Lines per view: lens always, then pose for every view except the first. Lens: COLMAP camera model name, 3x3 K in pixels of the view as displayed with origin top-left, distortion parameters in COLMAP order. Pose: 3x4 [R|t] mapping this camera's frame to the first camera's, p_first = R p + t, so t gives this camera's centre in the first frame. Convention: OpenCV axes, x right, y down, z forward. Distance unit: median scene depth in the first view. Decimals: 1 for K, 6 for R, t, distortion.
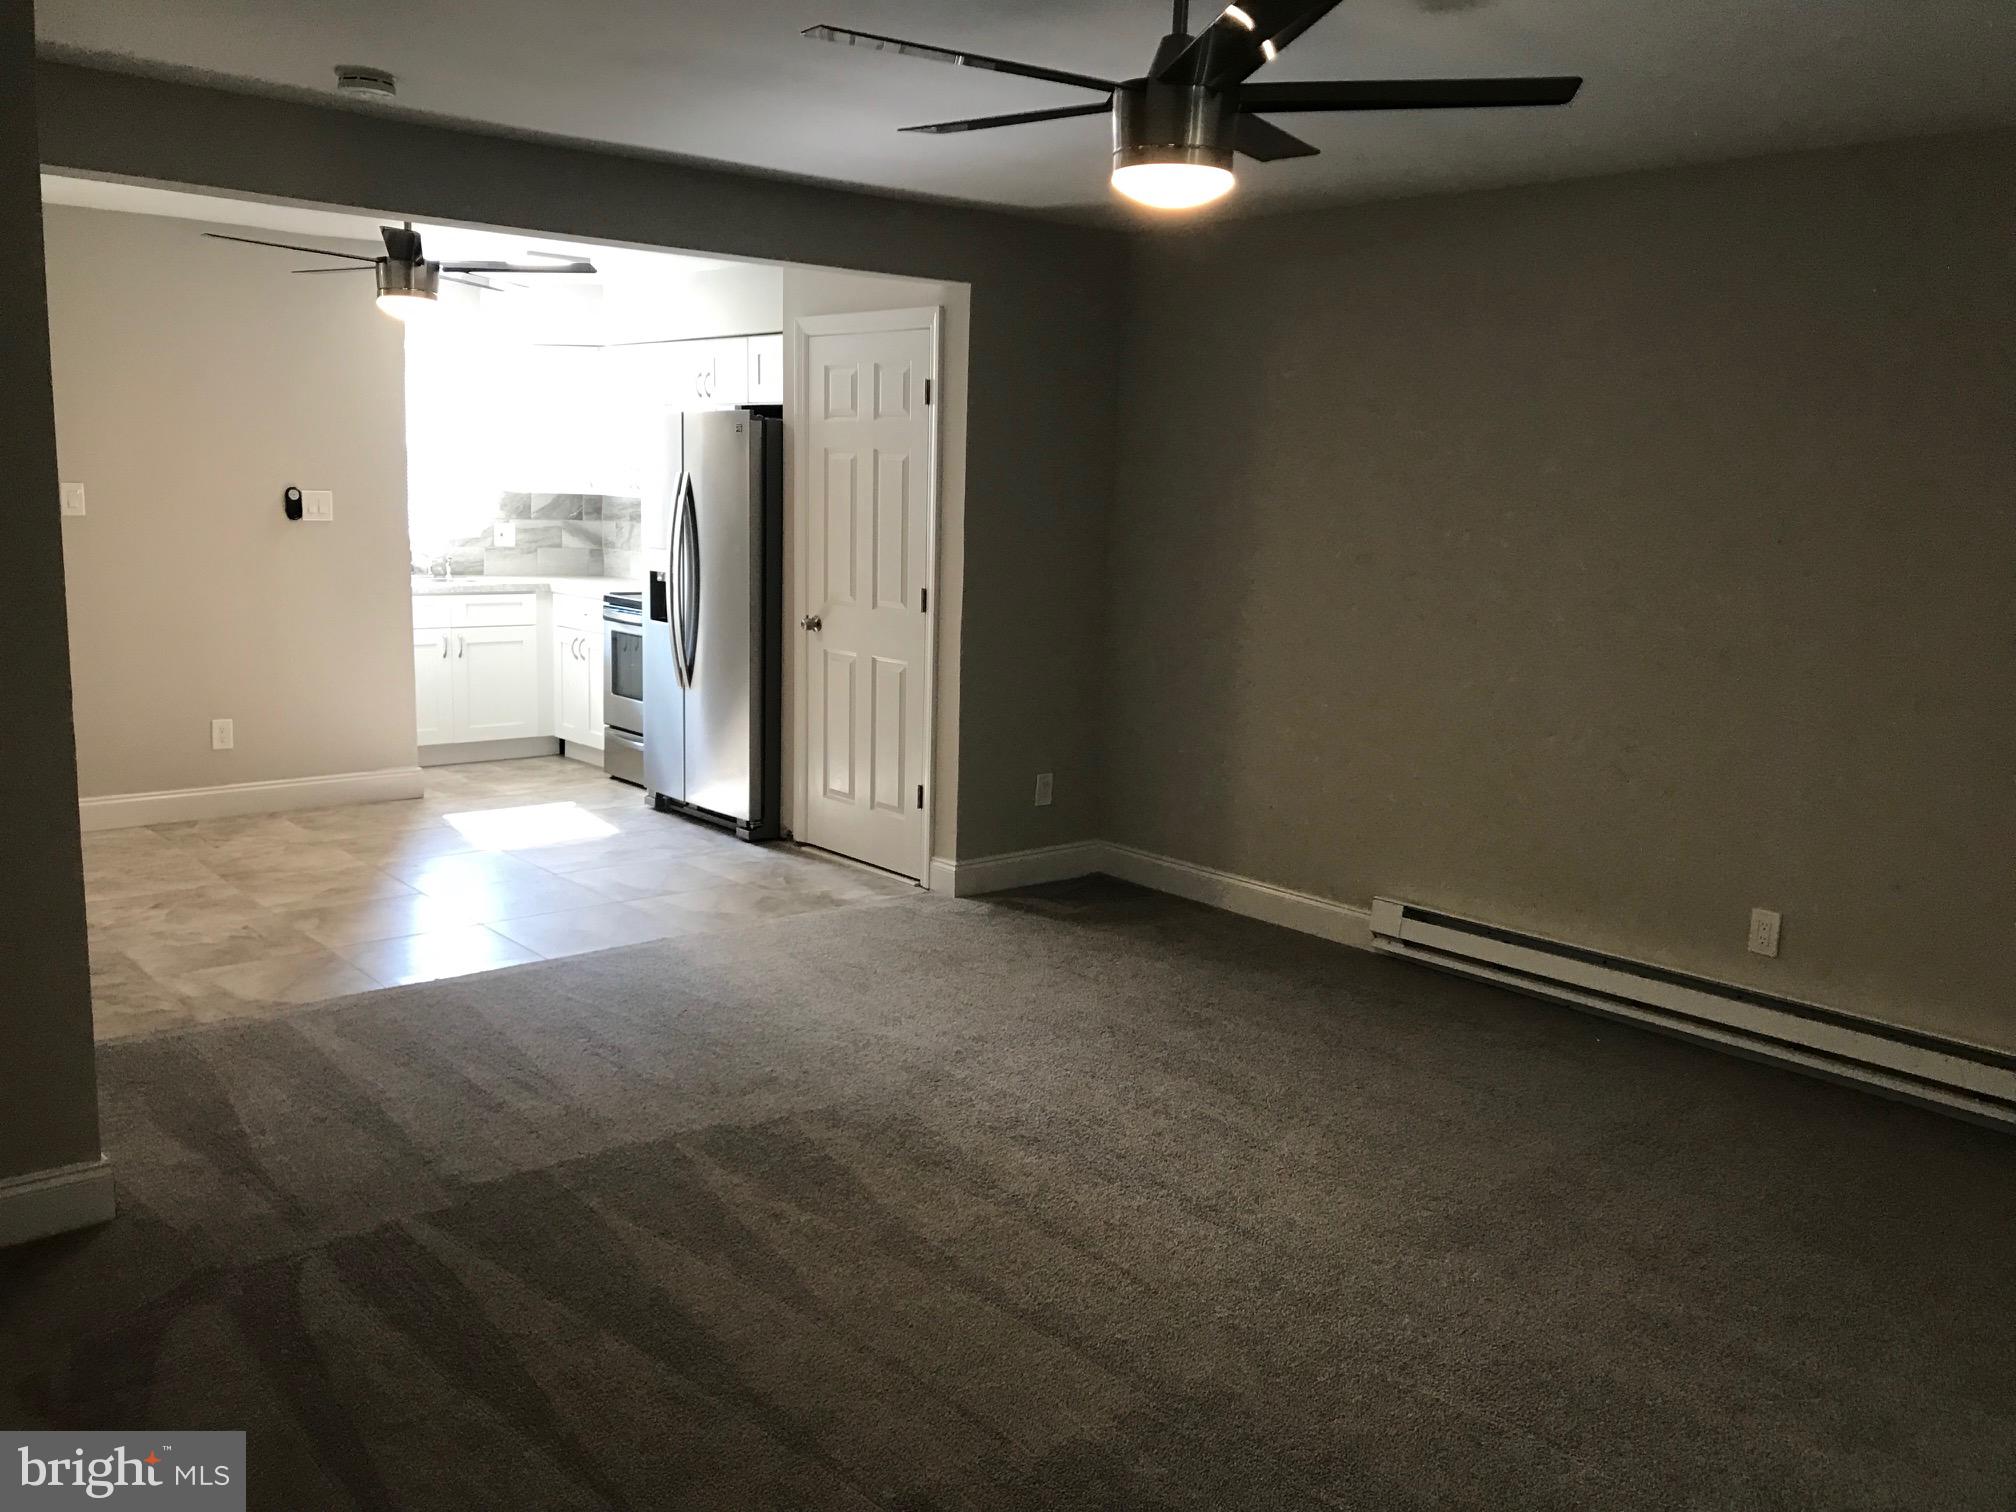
lens RADIAL K [[1687.7, 0, 1006.8], [0, 1687.7, 751.9], [0, 0, 1]] dist [0.095385, -0.268531]
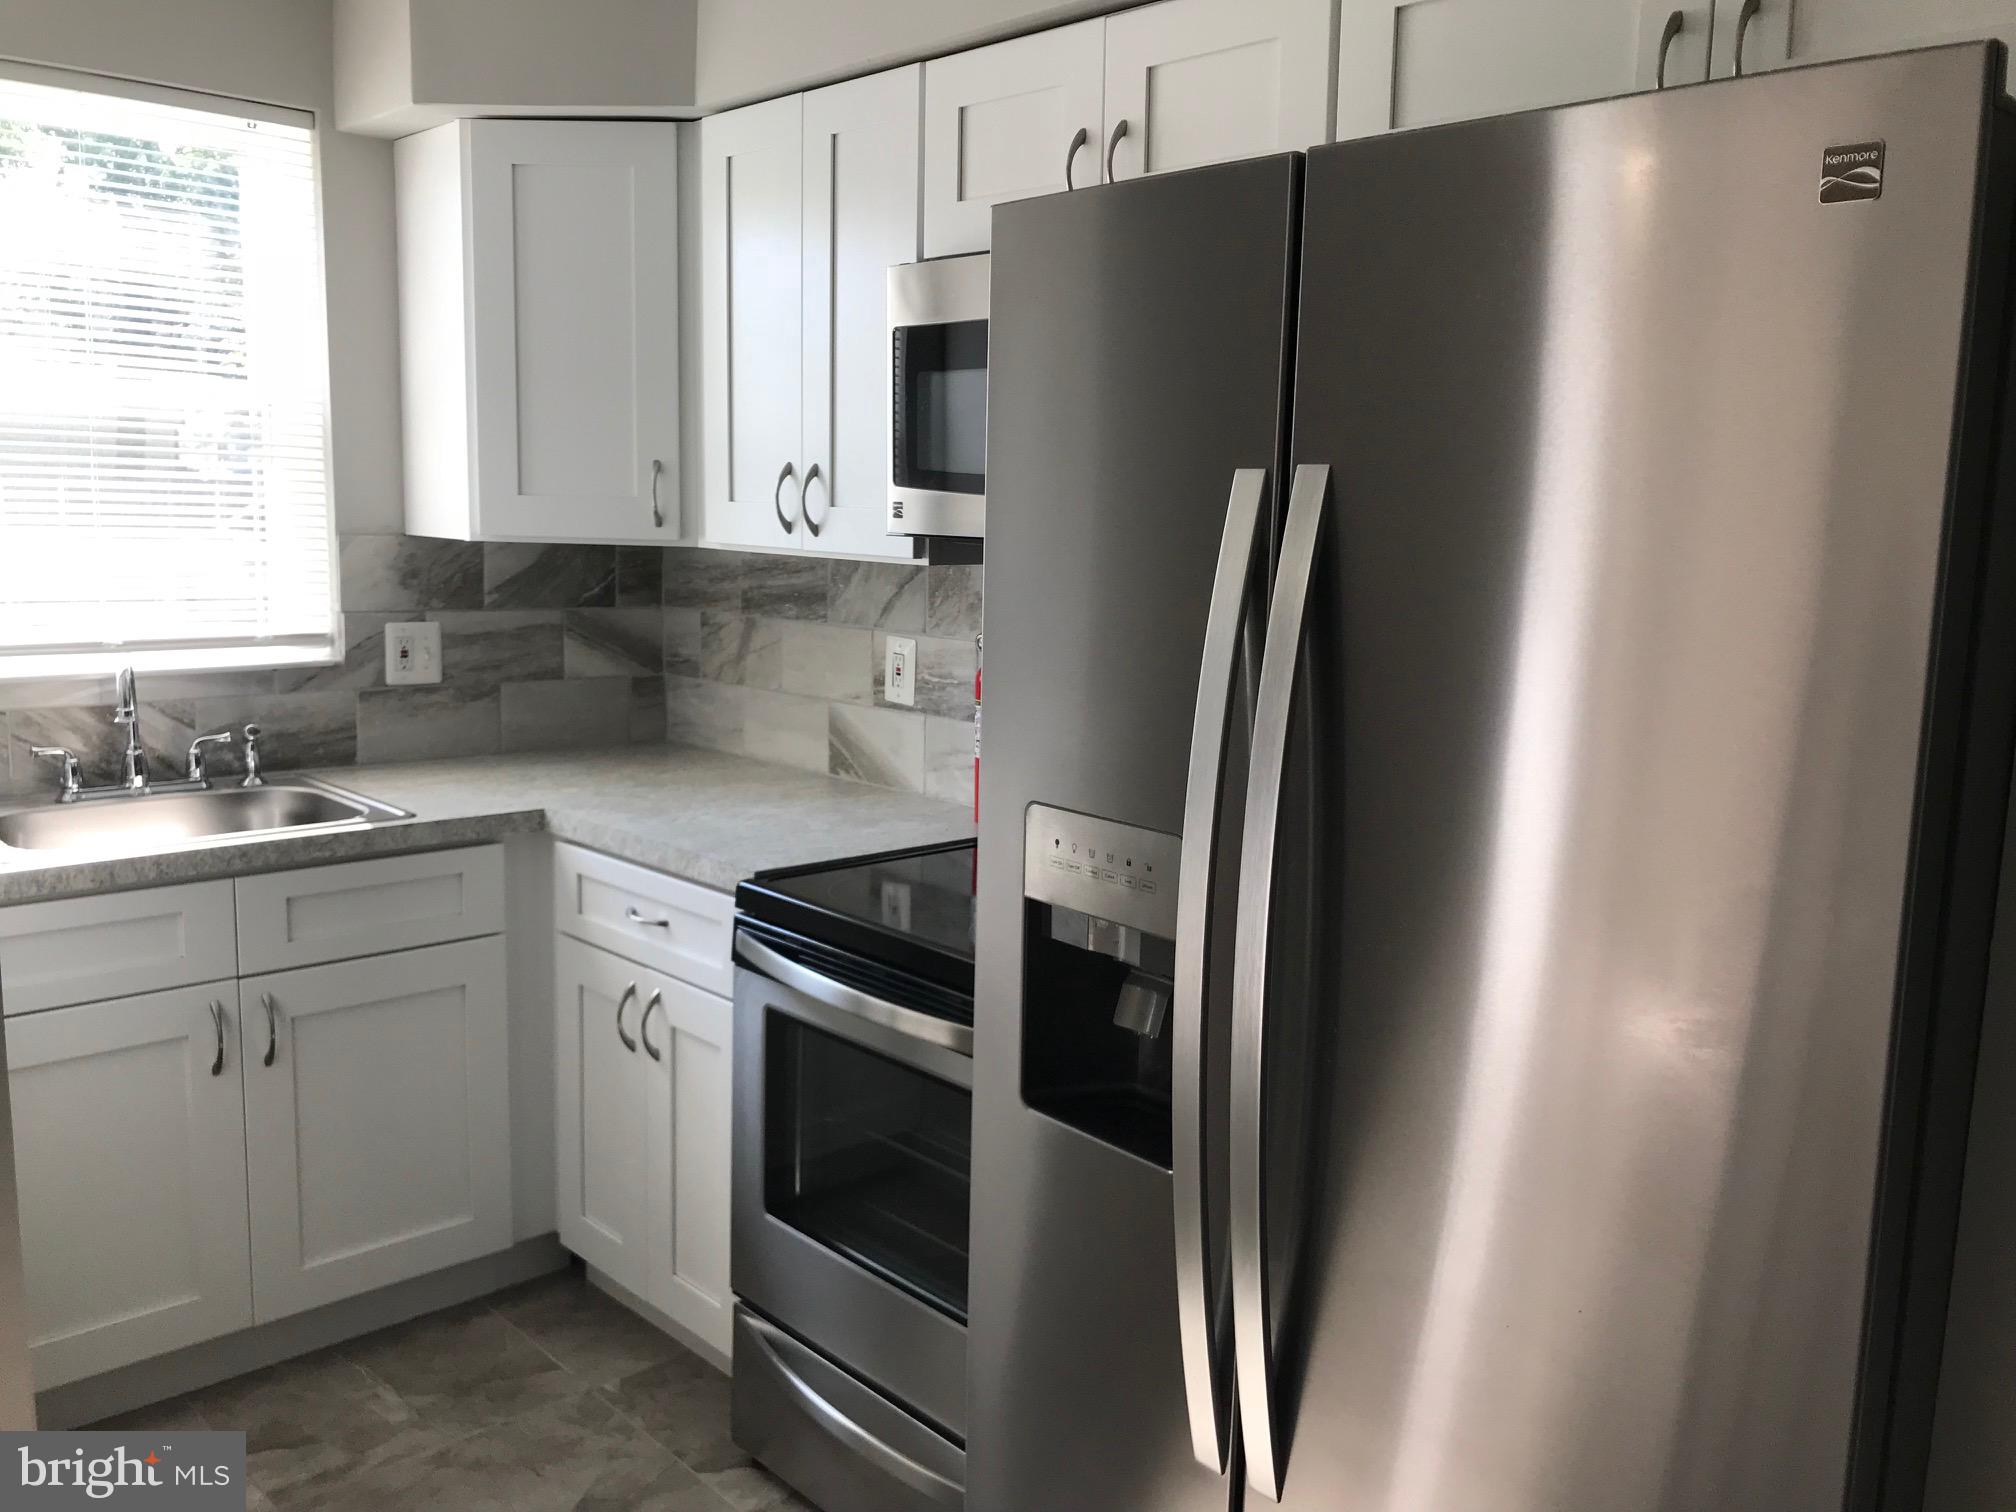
lens RADIAL K [[1661.0, 0, 1003.7], [0, 1661.0, 750.2], [0, 0, 1]] dist [0.095587, -0.245775]
pose [[0.999188, -0.012166, 0.038407, -0.224269], [0.012461, 0.999895, -0.007428, -0.127172], [-0.038313, 0.007901, 0.999235, 0.781965]]
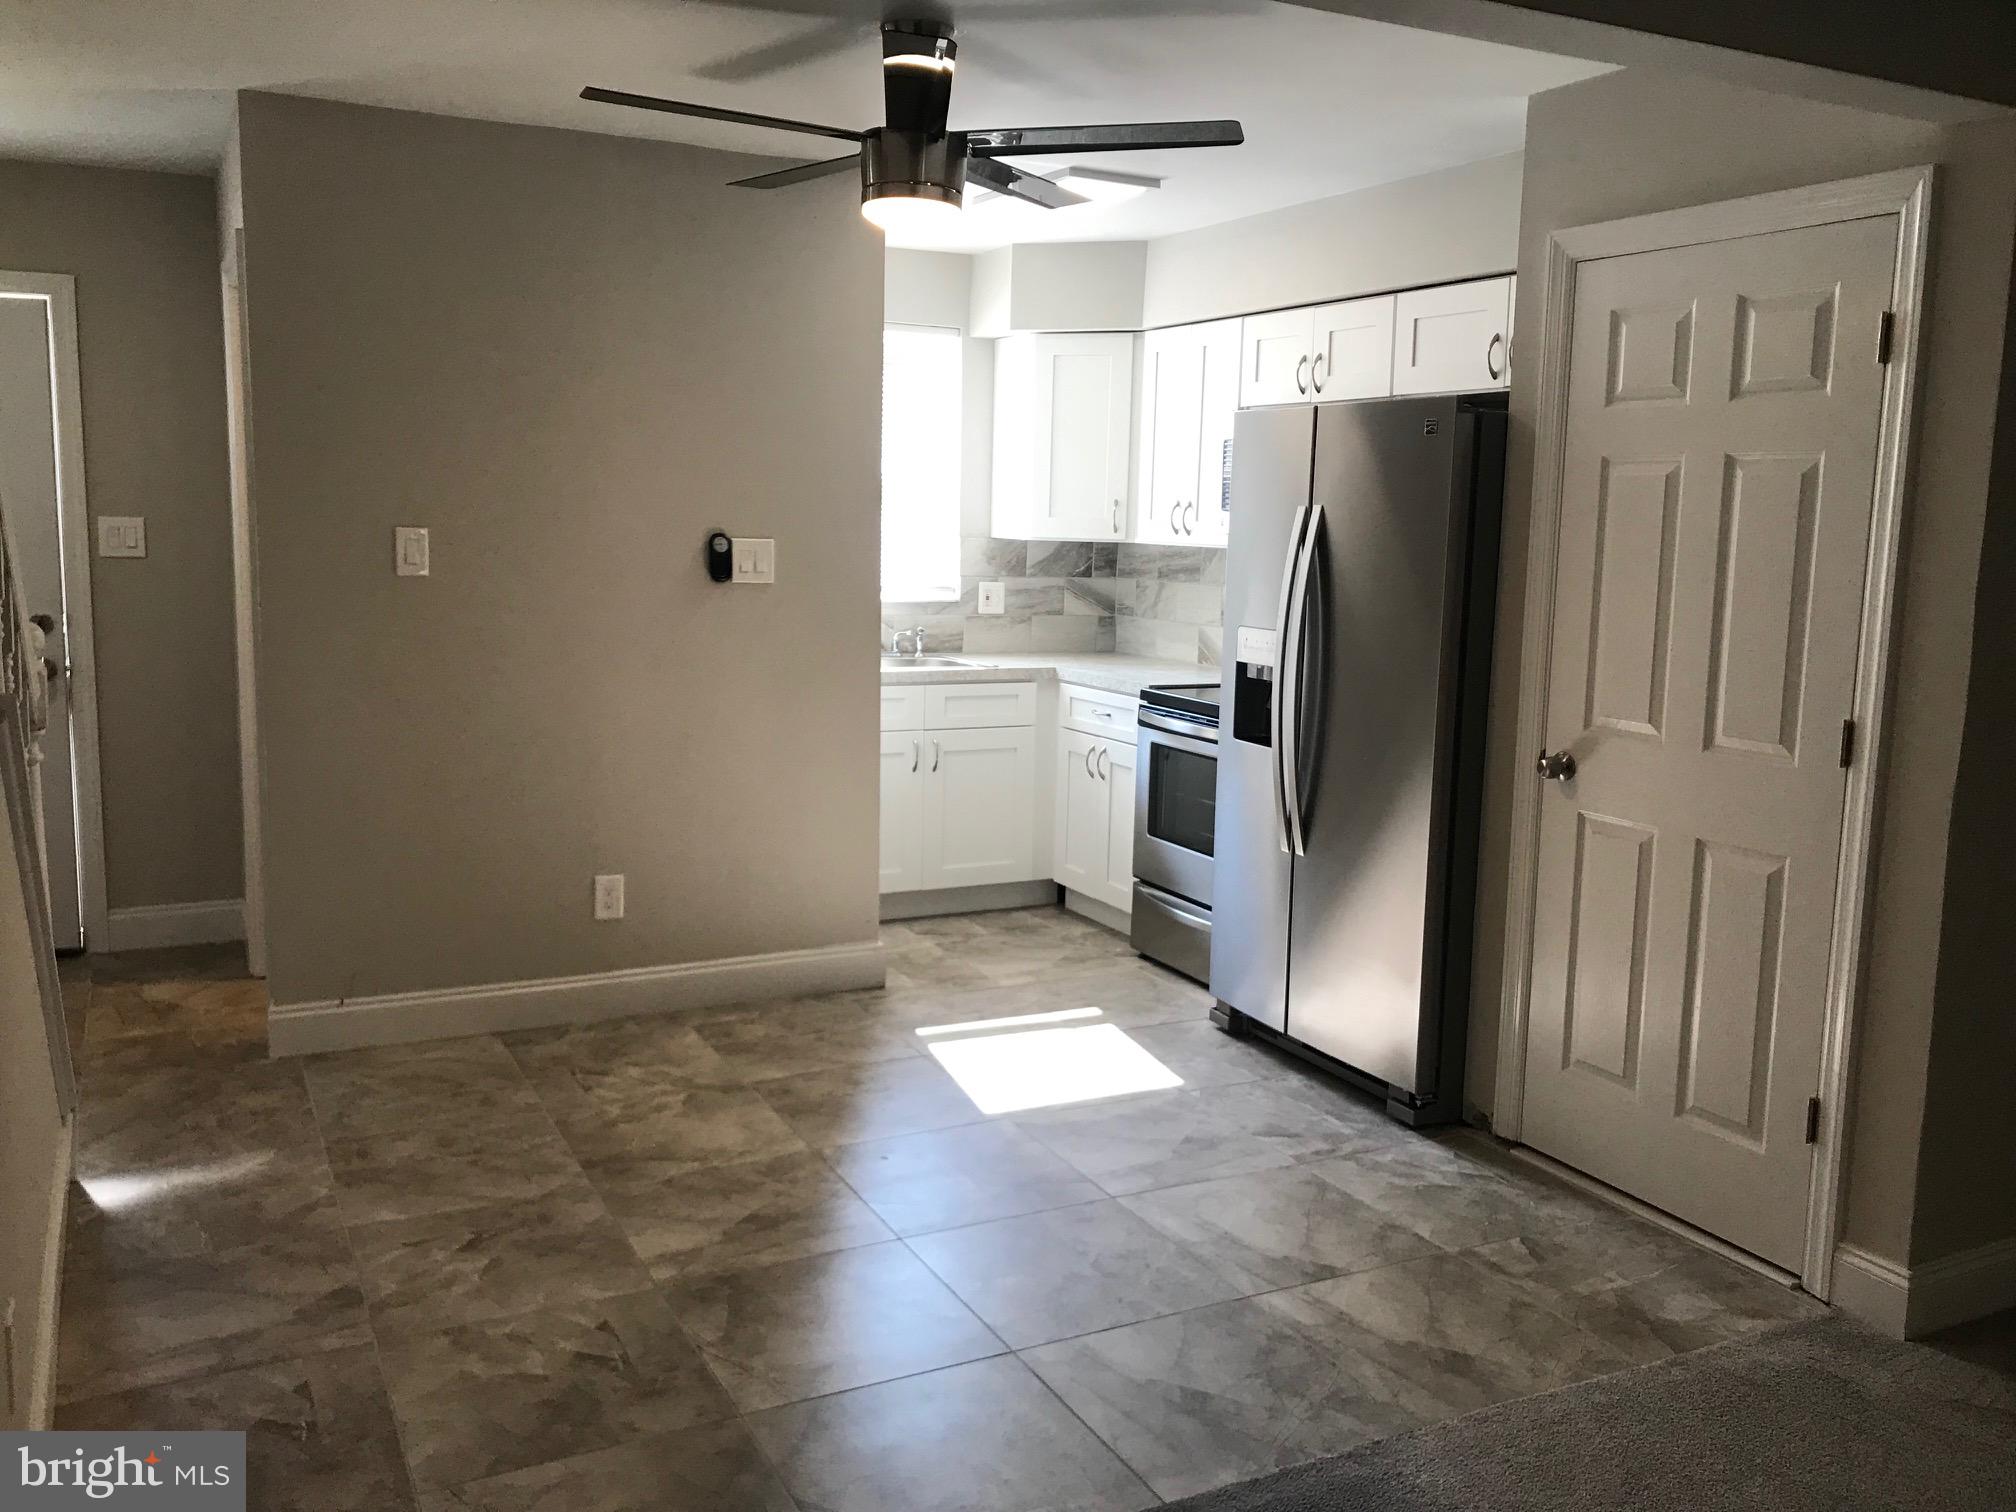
lens RADIAL K [[1661.0, 0, 1003.7], [0, 1661.0, 750.2], [0, 0, 1]] dist [0.095587, -0.245775]
pose [[0.972617, 0.027122, -0.230827, -0.152233], [-0.032926, 0.999230, -0.021330, -0.058086], [0.230071, 0.028347, 0.972761, 0.377275]]
